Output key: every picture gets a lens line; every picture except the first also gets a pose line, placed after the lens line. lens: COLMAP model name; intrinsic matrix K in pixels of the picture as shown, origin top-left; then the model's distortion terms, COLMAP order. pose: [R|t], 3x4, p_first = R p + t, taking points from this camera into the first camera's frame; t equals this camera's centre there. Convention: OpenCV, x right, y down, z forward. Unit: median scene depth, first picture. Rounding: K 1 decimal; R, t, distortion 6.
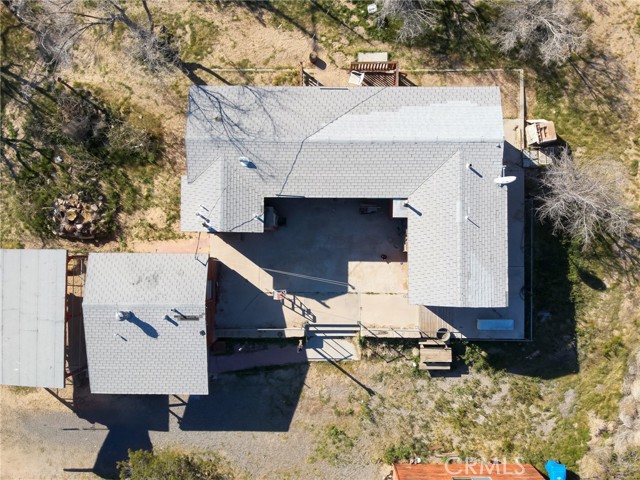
lens RADIAL K [[461.9, 0, 321.2], [0, 461.9, 237.3], [0, 0, 1]] dist [0.127100, -0.234843]
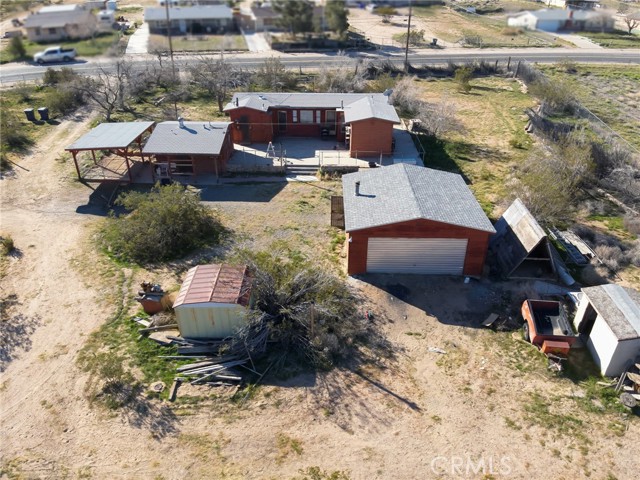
lens RADIAL K [[461.9, 0, 321.2], [0, 461.9, 237.3], [0, 0, 1]] dist [0.127100, -0.234843]
pose [[0.999862, 0.016569, 0.001243, 0.087980], [-0.007810, 0.534667, -0.845026, 1.616489], [-0.014666, 0.844900, 0.534723, 0.365084]]
